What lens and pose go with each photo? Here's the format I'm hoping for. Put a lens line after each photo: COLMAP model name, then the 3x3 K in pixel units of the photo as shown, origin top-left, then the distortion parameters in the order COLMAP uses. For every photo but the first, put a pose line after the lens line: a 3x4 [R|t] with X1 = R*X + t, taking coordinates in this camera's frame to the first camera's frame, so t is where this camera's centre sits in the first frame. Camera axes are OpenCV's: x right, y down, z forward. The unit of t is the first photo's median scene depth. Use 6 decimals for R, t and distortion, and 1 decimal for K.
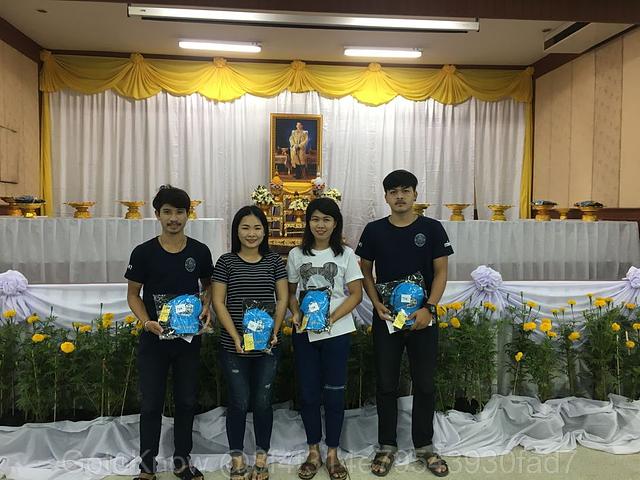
lens RADIAL K [[548.0, 0, 319.4], [0, 548.0, 236.8], [0, 0, 1]] dist [0.079106, -0.104126]
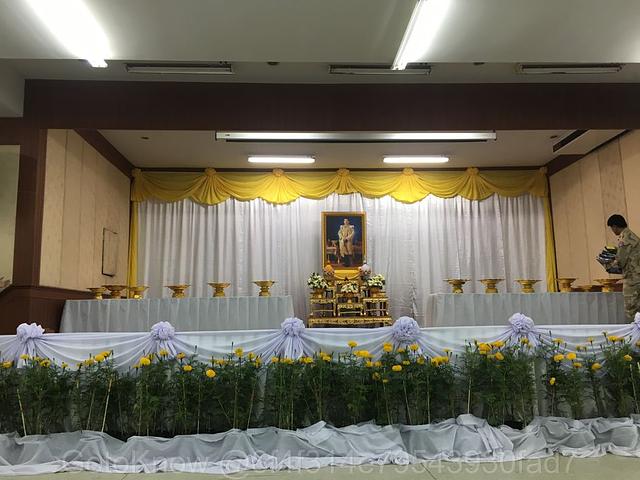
lens RADIAL K [[548.0, 0, 319.4], [0, 548.0, 236.8], [0, 0, 1]] dist [0.079106, -0.104126]
pose [[0.998597, -0.030614, -0.043197, -0.046743], [0.021906, 0.981672, -0.189315, 0.051368], [0.048201, 0.188103, 0.980966, -0.144891]]
